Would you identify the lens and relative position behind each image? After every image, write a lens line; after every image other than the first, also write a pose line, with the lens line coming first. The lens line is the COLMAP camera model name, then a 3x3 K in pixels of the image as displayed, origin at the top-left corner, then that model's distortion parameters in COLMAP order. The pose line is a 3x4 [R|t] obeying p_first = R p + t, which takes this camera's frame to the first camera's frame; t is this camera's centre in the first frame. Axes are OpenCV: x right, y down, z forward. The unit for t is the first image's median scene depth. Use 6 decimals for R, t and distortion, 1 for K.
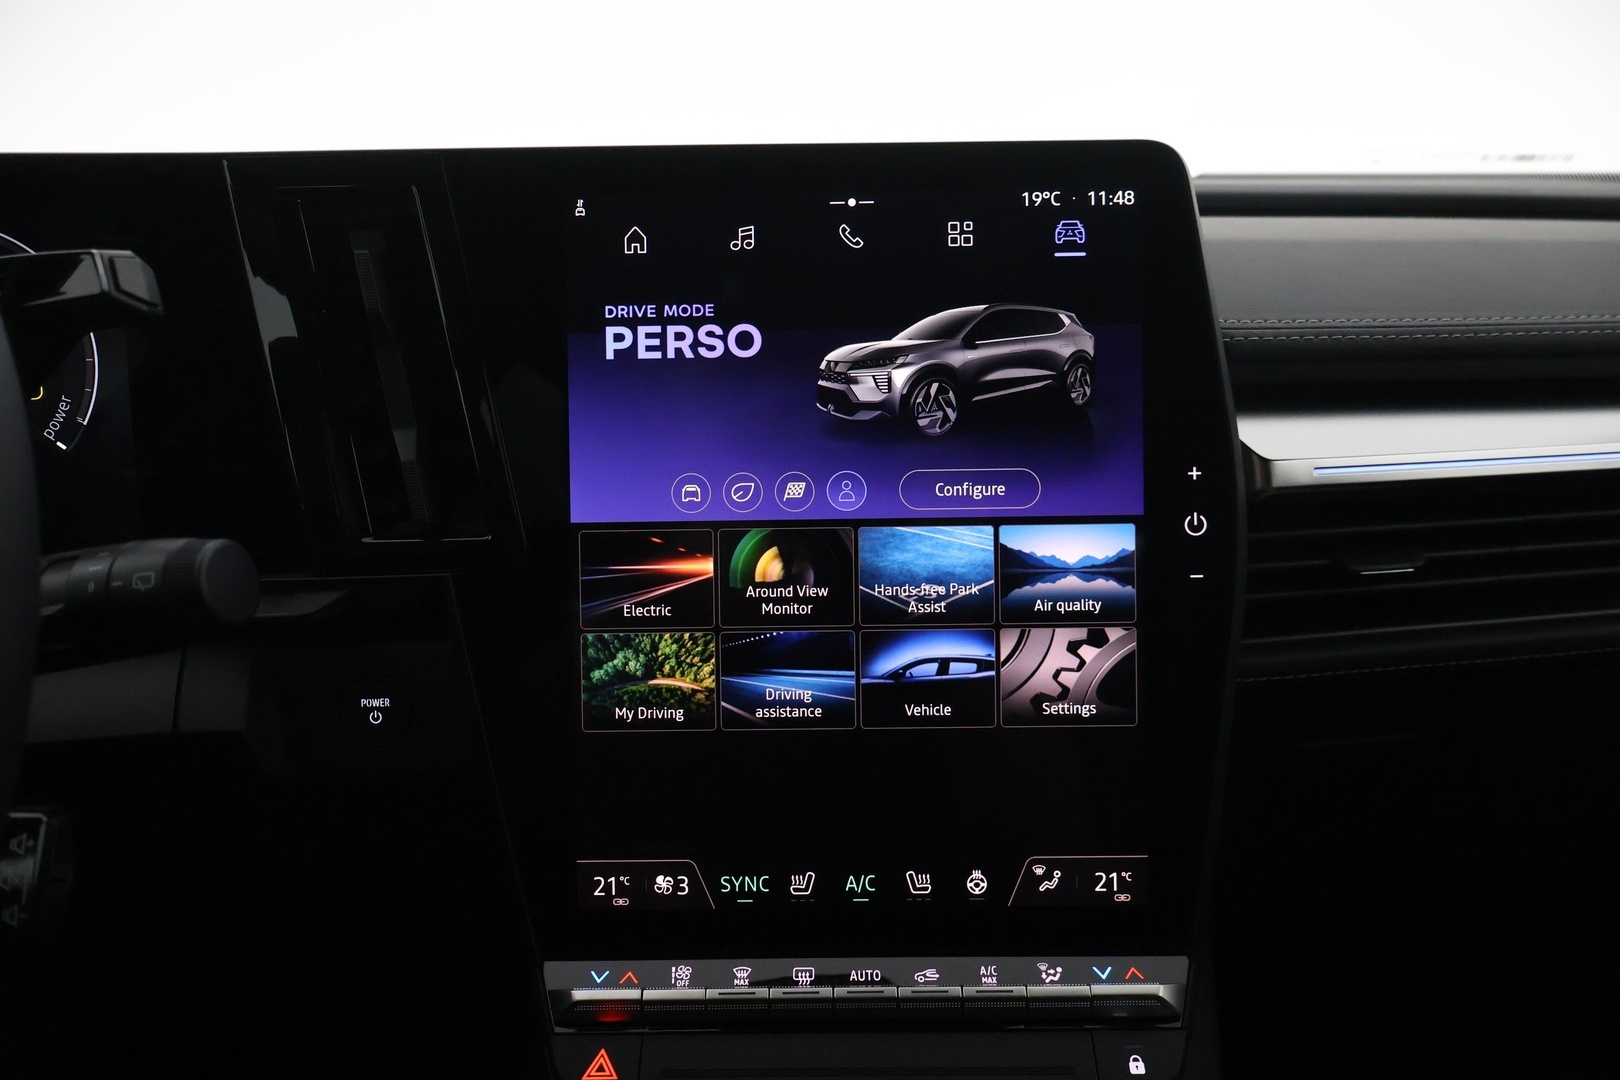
lens RADIAL K [[1344.2, 0, 810.0], [0, 1344.2, 540.0], [0, 0, 1]] dist [-0.005538, -0.002455]
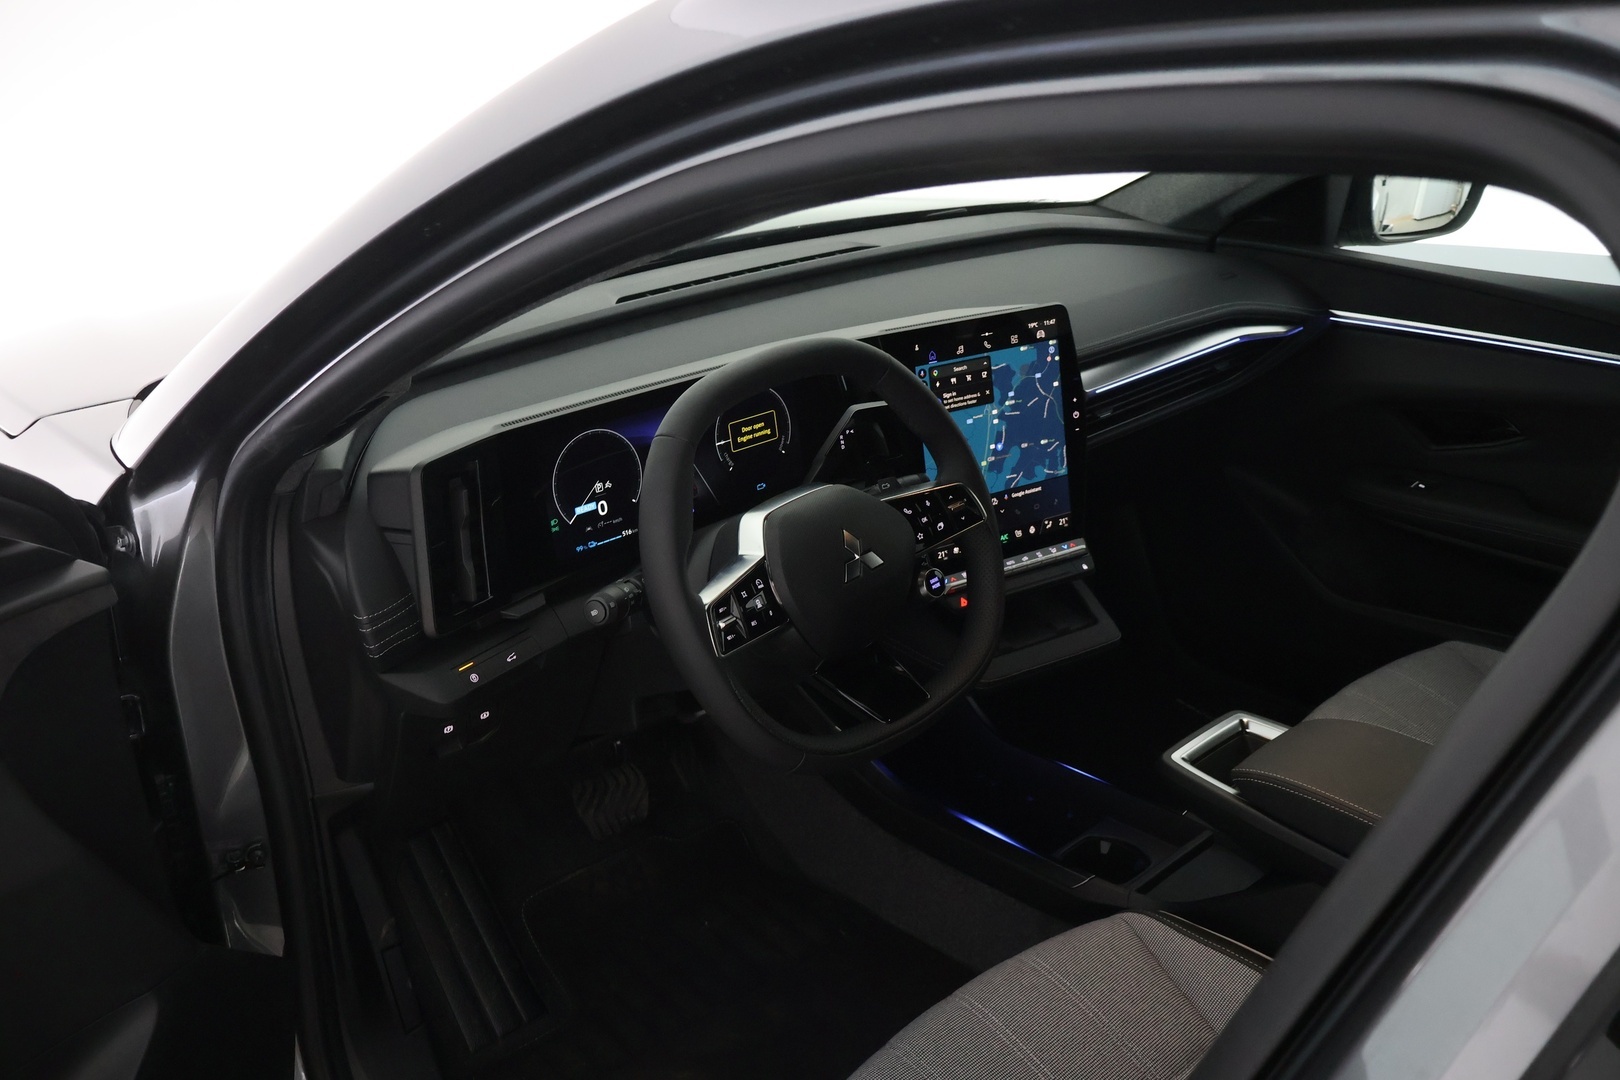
lens RADIAL K [[1344.2, 0, 810.0], [0, 1344.2, 540.0], [0, 0, 1]] dist [-0.005538, -0.002455]
pose [[0.871383, -0.208849, 0.443929, -1.899845], [0.115964, 0.966905, 0.227261, -0.562217], [-0.476701, -0.146551, 0.866764, -1.696068]]
